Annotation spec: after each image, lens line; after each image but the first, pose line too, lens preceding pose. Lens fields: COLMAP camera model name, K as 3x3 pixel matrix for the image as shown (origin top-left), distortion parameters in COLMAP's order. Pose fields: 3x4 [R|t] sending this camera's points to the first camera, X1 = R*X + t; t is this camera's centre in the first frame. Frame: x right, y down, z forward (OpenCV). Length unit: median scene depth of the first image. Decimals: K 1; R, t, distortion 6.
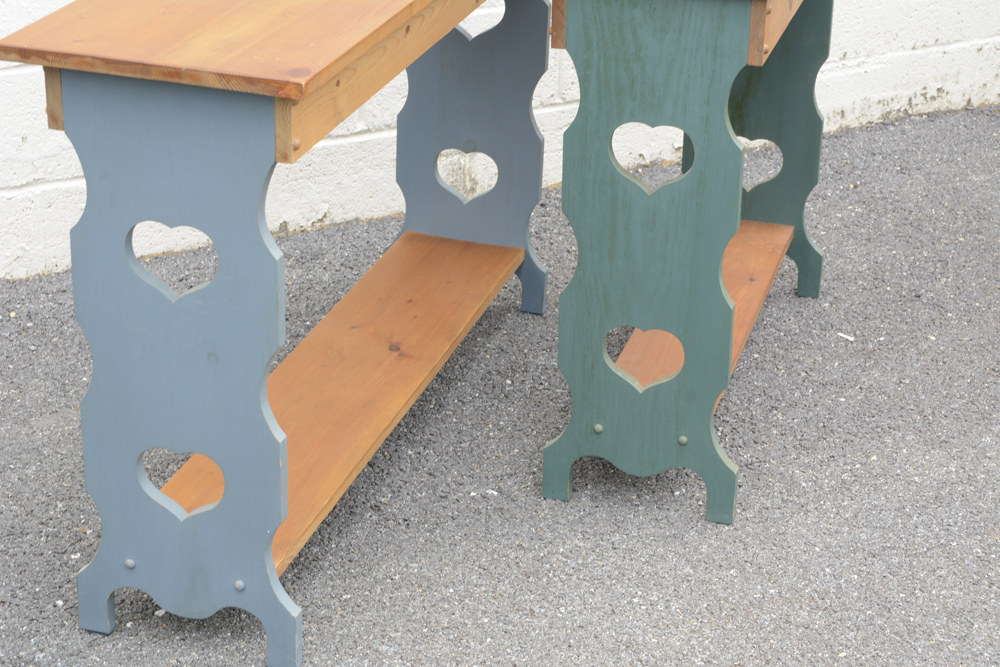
lens RADIAL K [[1917.7, 0, 508.1], [0, 1917.7, 334.6], [0, 0, 1]] dist [0.036282, 0.000000]
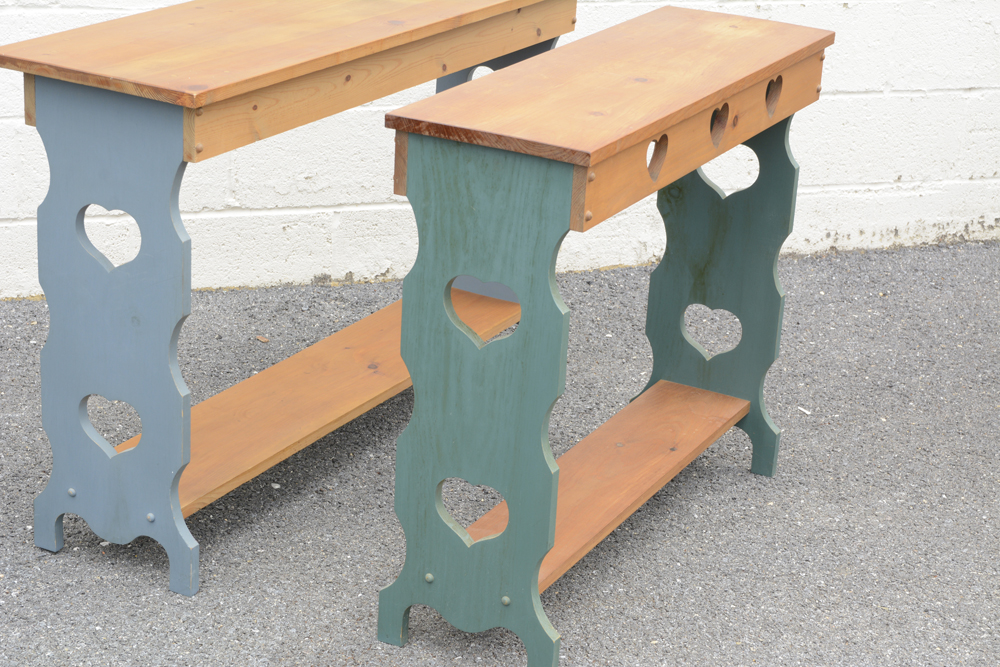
lens RADIAL K [[1917.7, 0, 516.9], [0, 1917.7, 328.8], [0, 0, 1]] dist [0.036282, 0.000000]
pose [[0.981445, 0.094573, -0.166798, 0.216185], [-0.108343, 0.991245, -0.075470, 0.062036], [0.158201, 0.092142, 0.983098, -0.126648]]
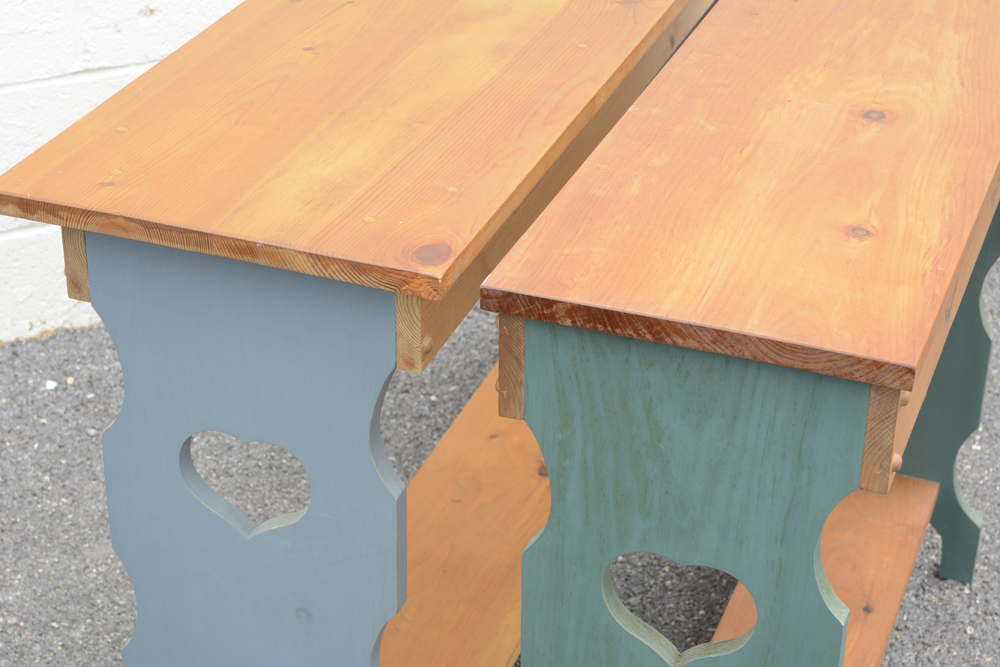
lens RADIAL K [[1917.7, 0, 509.7], [0, 1917.7, 337.8], [0, 0, 1]] dist [0.036282, 0.000000]
pose [[0.998088, 0.020638, -0.058255, -0.029556], [-0.015809, 0.996493, 0.082168, -0.109248], [0.059746, -0.081090, 0.994914, 0.232740]]
